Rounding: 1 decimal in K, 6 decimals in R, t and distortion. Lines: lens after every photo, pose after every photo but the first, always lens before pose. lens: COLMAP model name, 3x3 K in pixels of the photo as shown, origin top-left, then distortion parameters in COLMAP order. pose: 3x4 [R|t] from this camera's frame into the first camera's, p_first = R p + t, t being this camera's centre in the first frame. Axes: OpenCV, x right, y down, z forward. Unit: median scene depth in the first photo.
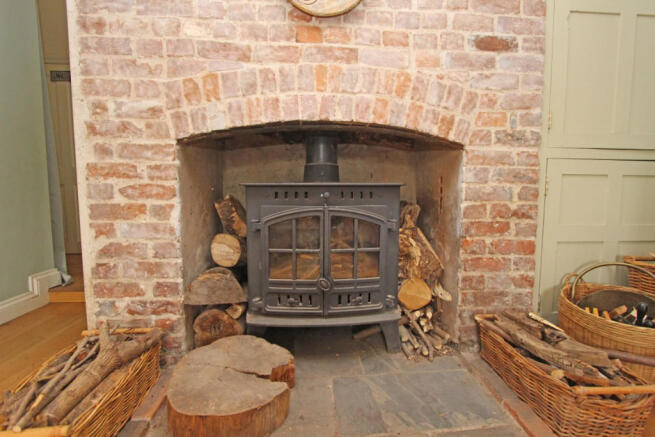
lens RADIAL K [[302.6, 0, 329.0], [0, 302.6, 221.7], [0, 0, 1]] dist [-0.013201, 0.001158]
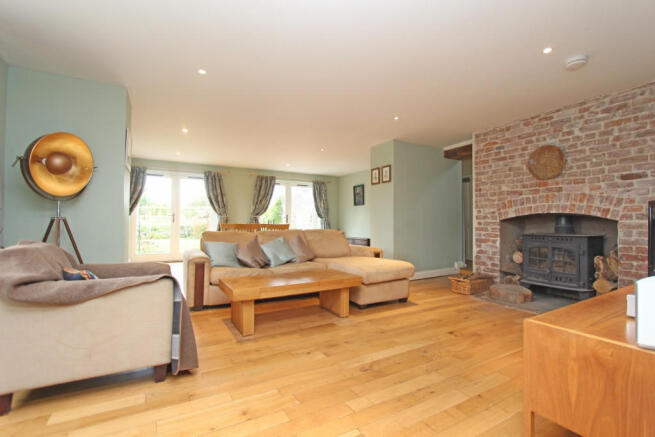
lens RADIAL K [[302.6, 0, 330.5], [0, 302.6, 216.4], [0, 0, 1]] dist [-0.013201, 0.001158]
pose [[0.432052, -0.015452, -0.901716, 1.649979], [-0.083013, 0.994927, -0.056824, 0.029658], [0.898020, 0.099406, 0.428578, -2.055431]]
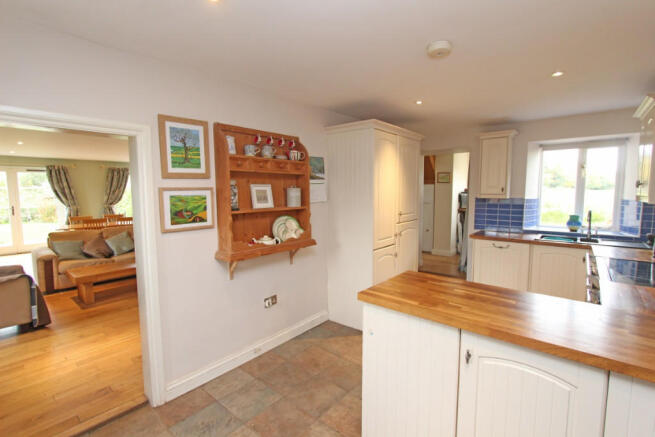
lens RADIAL K [[302.6, 0, 332.1], [0, 302.6, 216.5], [0, 0, 1]] dist [-0.013201, 0.001158]
pose [[0.714495, 0.056405, -0.697364, 3.446604], [-0.050513, 0.998303, 0.028991, -0.365665], [0.697815, 0.014512, 0.716131, -2.101375]]
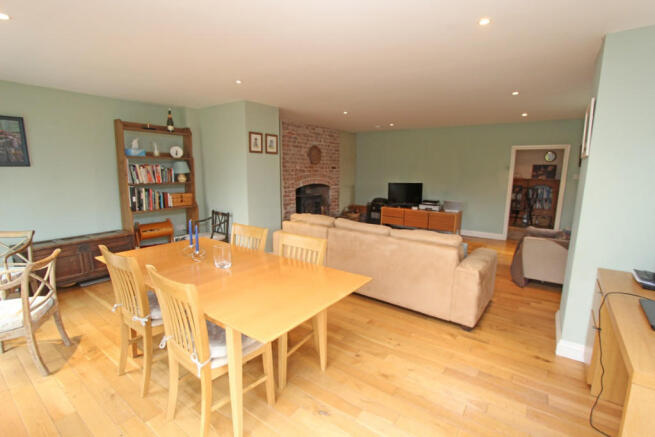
lens RADIAL K [[302.6, 0, 324.7], [0, 302.6, 219.2], [0, 0, 1]] dist [-0.013201, 0.001158]
pose [[0.653059, -0.119333, 0.747846, -3.848661], [0.053577, 0.992313, 0.111555, -0.296558], [-0.755409, -0.032785, 0.654432, -2.544332]]
